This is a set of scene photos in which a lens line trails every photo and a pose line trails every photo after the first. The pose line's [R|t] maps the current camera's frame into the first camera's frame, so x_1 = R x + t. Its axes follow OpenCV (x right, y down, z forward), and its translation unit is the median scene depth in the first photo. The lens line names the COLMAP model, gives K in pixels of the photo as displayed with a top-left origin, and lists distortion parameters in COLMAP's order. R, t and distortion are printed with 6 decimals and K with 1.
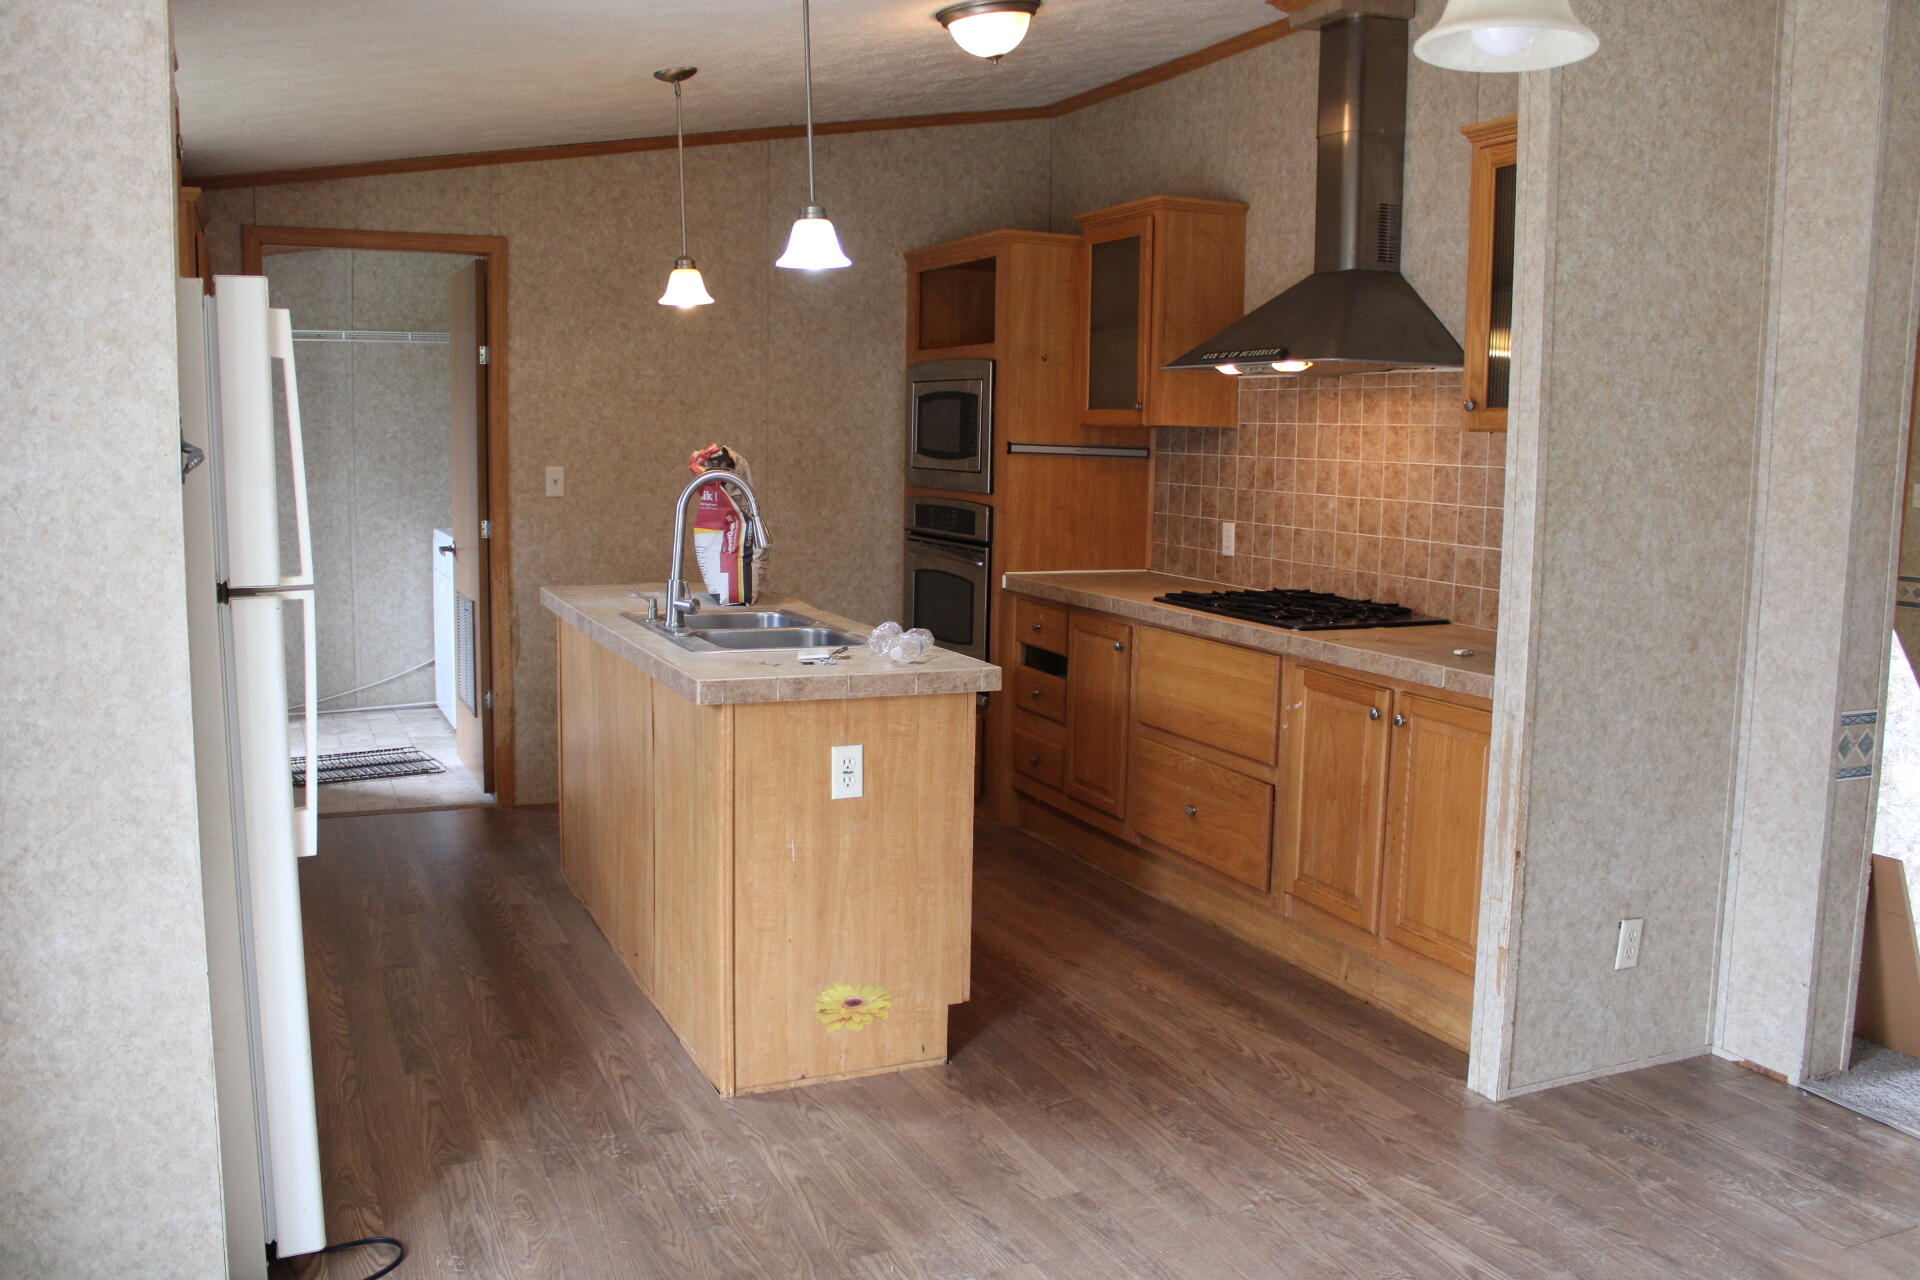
lens RADIAL K [[1595.4, 0, 963.7], [0, 1595.4, 637.5], [0, 0, 1]] dist [-0.158341, 0.131275]
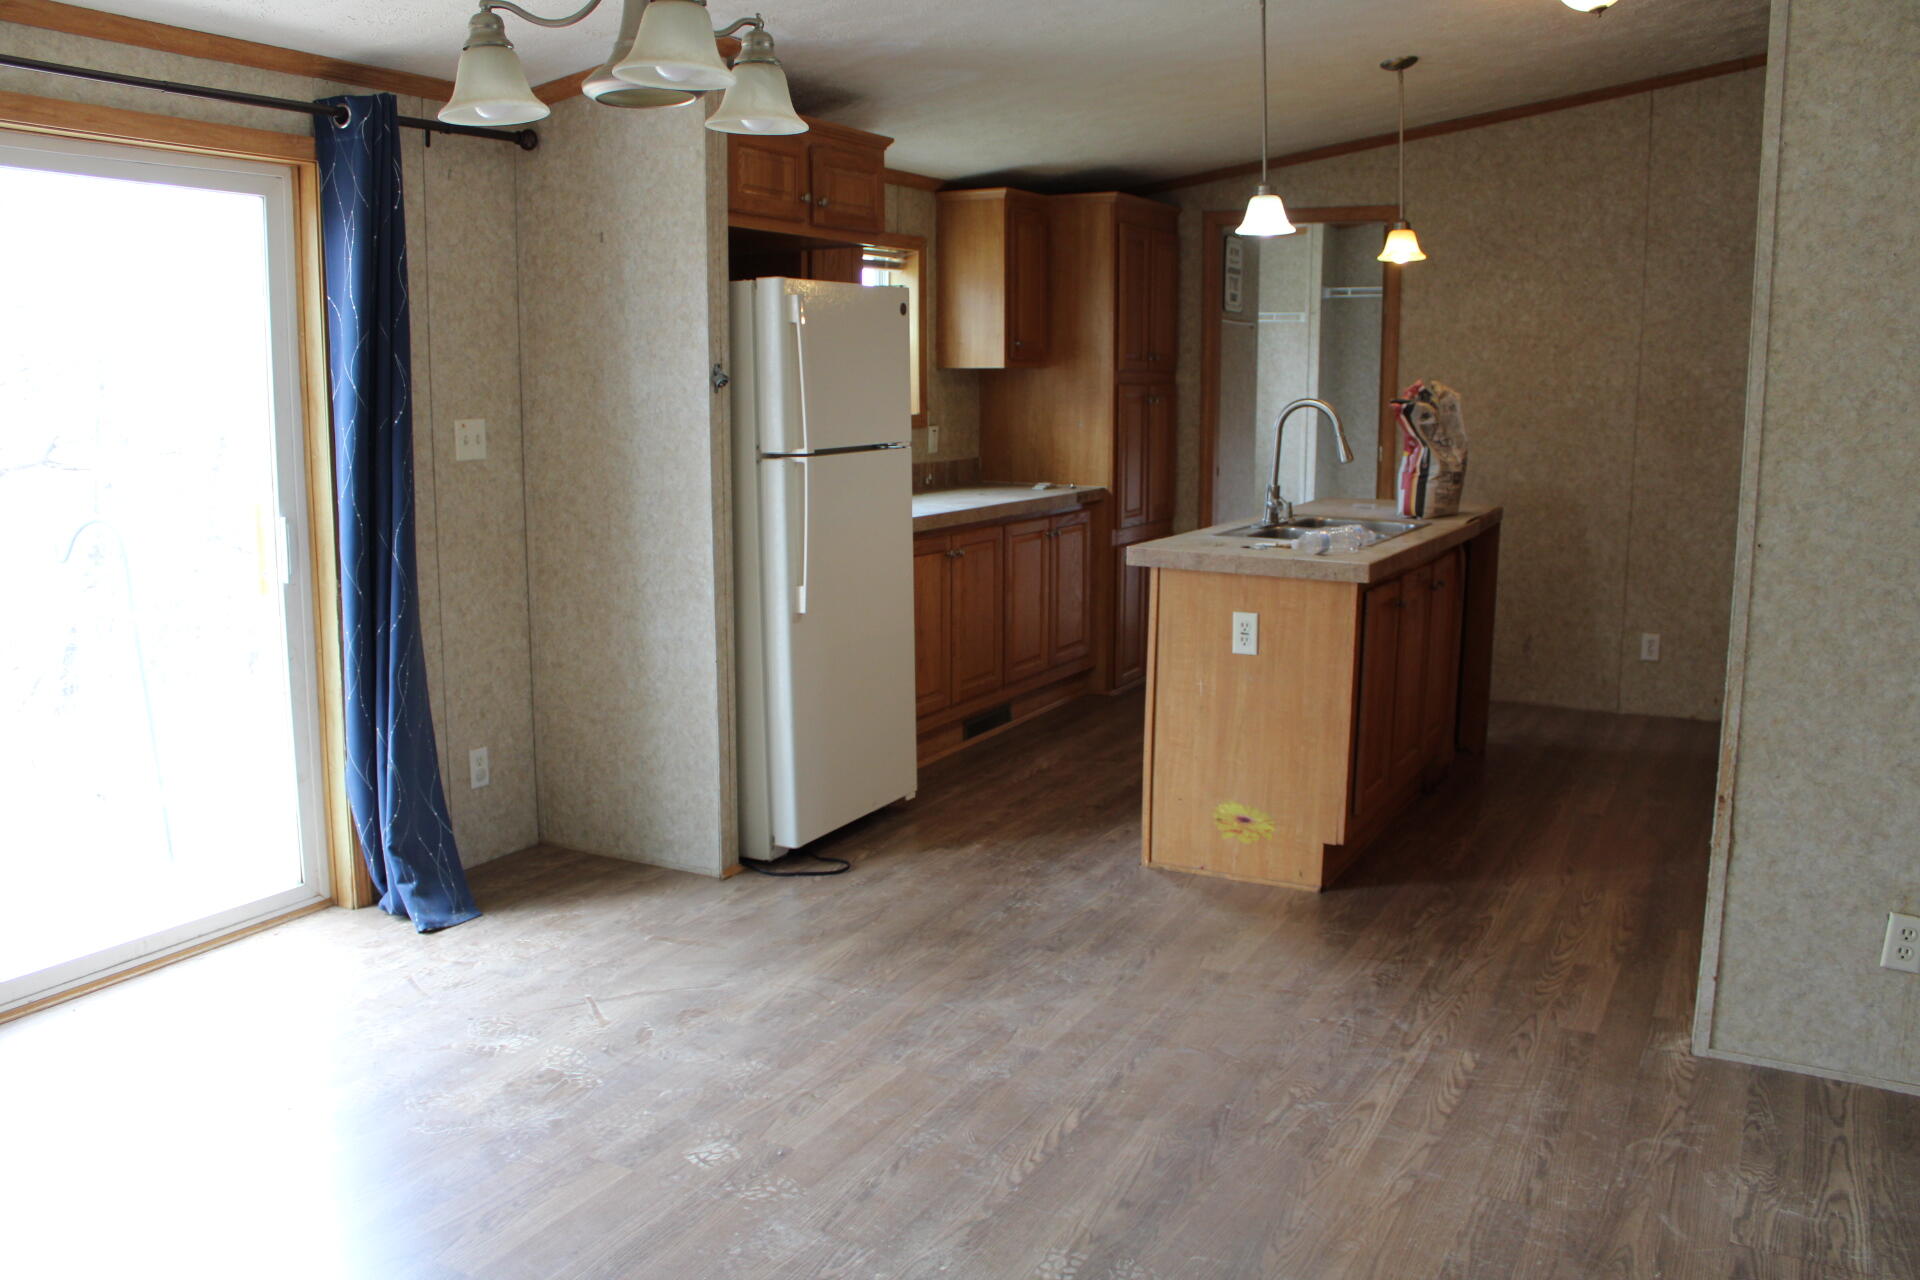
lens RADIAL K [[1595.4, 0, 965.7], [0, 1595.4, 644.2], [0, 0, 1]] dist [-0.158341, 0.131275]
pose [[0.601187, 0.121234, -0.789859, 0.806229], [-0.093561, 0.992305, 0.081095, 0.011409], [0.793613, 0.025147, 0.607903, 0.057318]]
